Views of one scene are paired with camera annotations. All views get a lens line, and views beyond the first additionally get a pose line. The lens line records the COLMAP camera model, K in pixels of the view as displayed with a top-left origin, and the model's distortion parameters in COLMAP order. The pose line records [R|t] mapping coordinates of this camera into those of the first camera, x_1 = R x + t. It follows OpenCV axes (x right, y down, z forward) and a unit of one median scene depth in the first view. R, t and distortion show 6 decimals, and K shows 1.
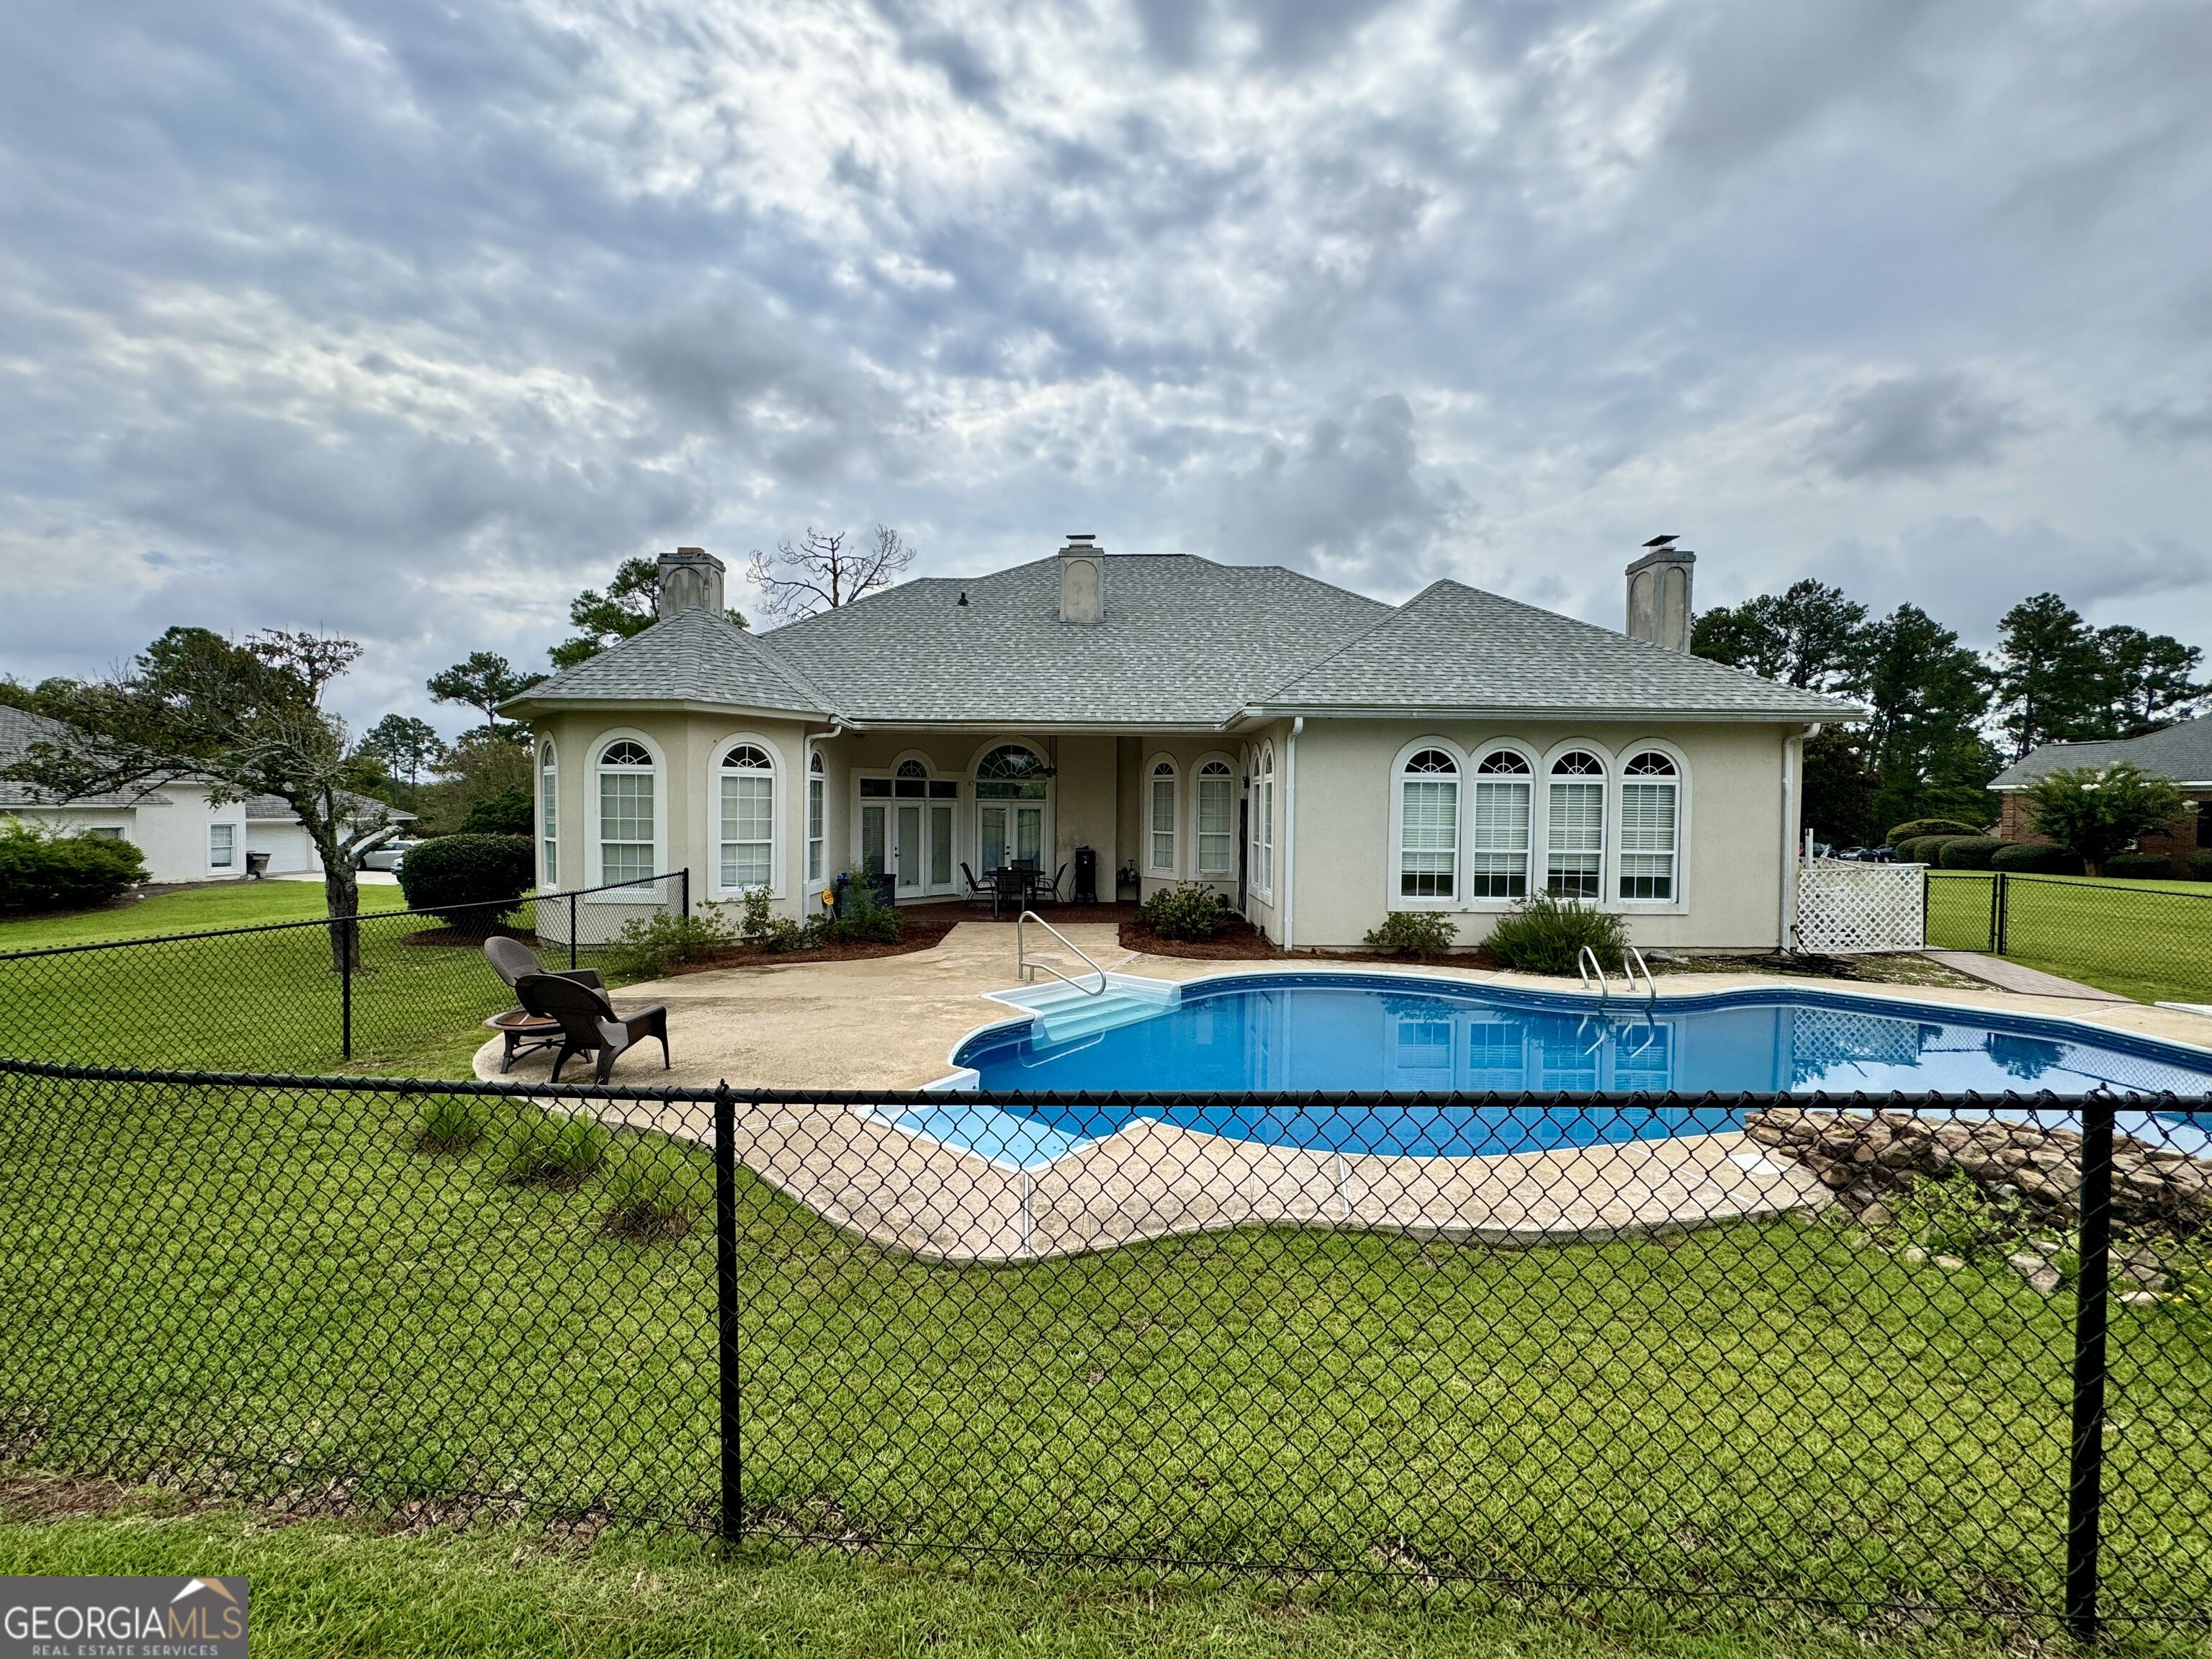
lens RADIAL K [[917.6, 0, 1122.3], [0, 917.6, 827.2], [0, 0, 1]] dist [-0.001904, 0.000227]
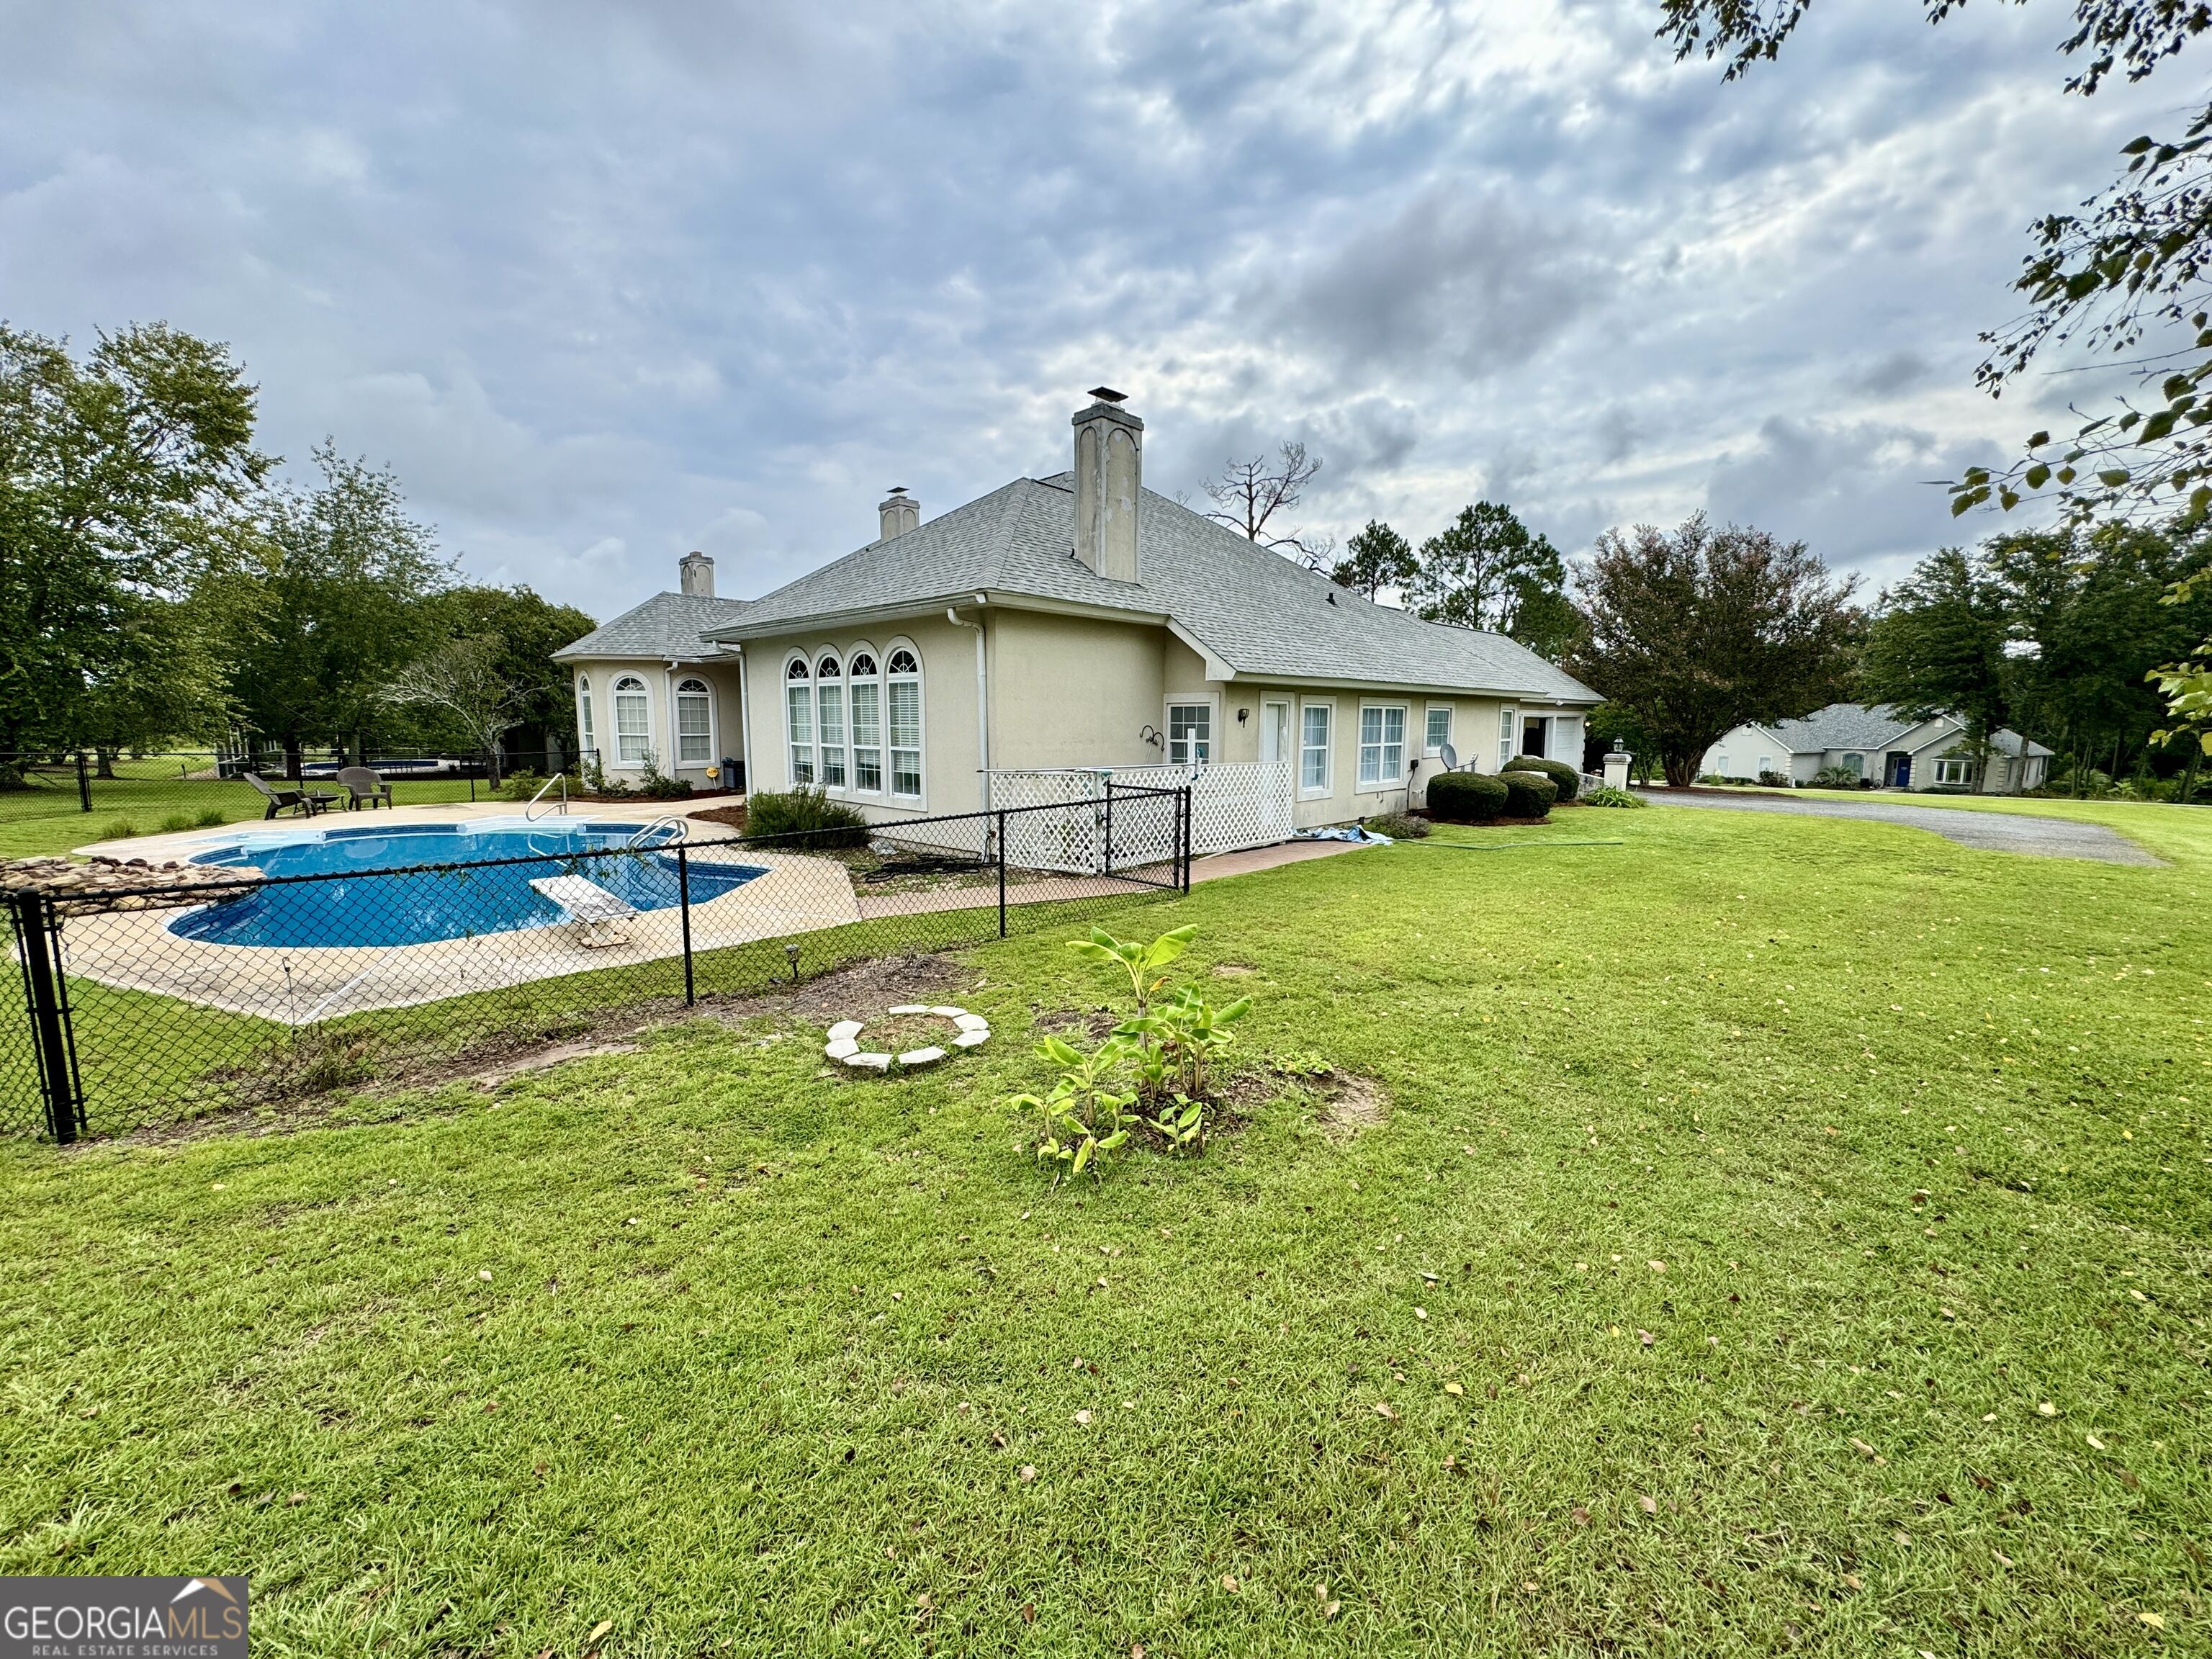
lens RADIAL K [[917.6, 0, 1122.3], [0, 917.6, 827.2], [0, 0, 1]] dist [-0.001904, 0.000227]
pose [[0.701697, 0.079310, -0.708048, 1.094232], [-0.011265, 0.994896, 0.100277, 0.006463], [0.712387, -0.062388, 0.699008, 0.330459]]
